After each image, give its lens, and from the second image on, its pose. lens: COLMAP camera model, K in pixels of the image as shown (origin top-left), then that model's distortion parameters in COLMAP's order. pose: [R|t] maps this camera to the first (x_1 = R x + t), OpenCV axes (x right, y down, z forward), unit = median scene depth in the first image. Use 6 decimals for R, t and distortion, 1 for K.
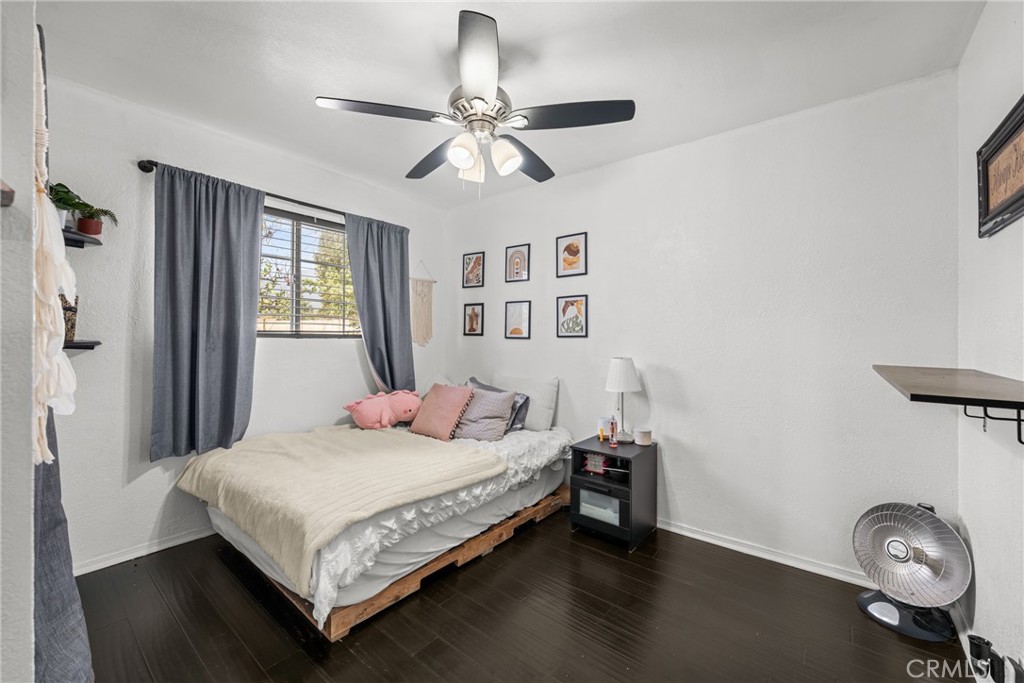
lens RADIAL K [[406.9, 0, 508.4], [0, 406.9, 340.8], [0, 0, 1]] dist [-0.008294, 0.000030]
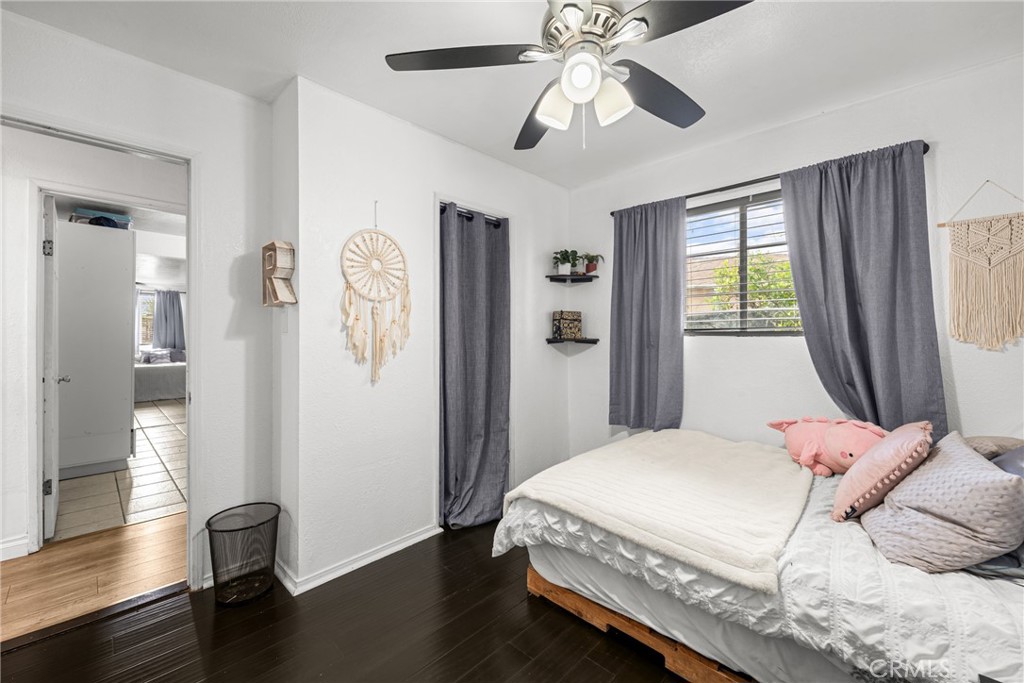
lens RADIAL K [[406.9, 0, 509.1], [0, 406.9, 334.8], [0, 0, 1]] dist [-0.008294, 0.000030]
pose [[-0.081034, -0.008216, -0.996677, 0.563142], [-0.004136, 0.999960, -0.007907, -0.000613], [0.996703, 0.003482, -0.081065, 0.758905]]
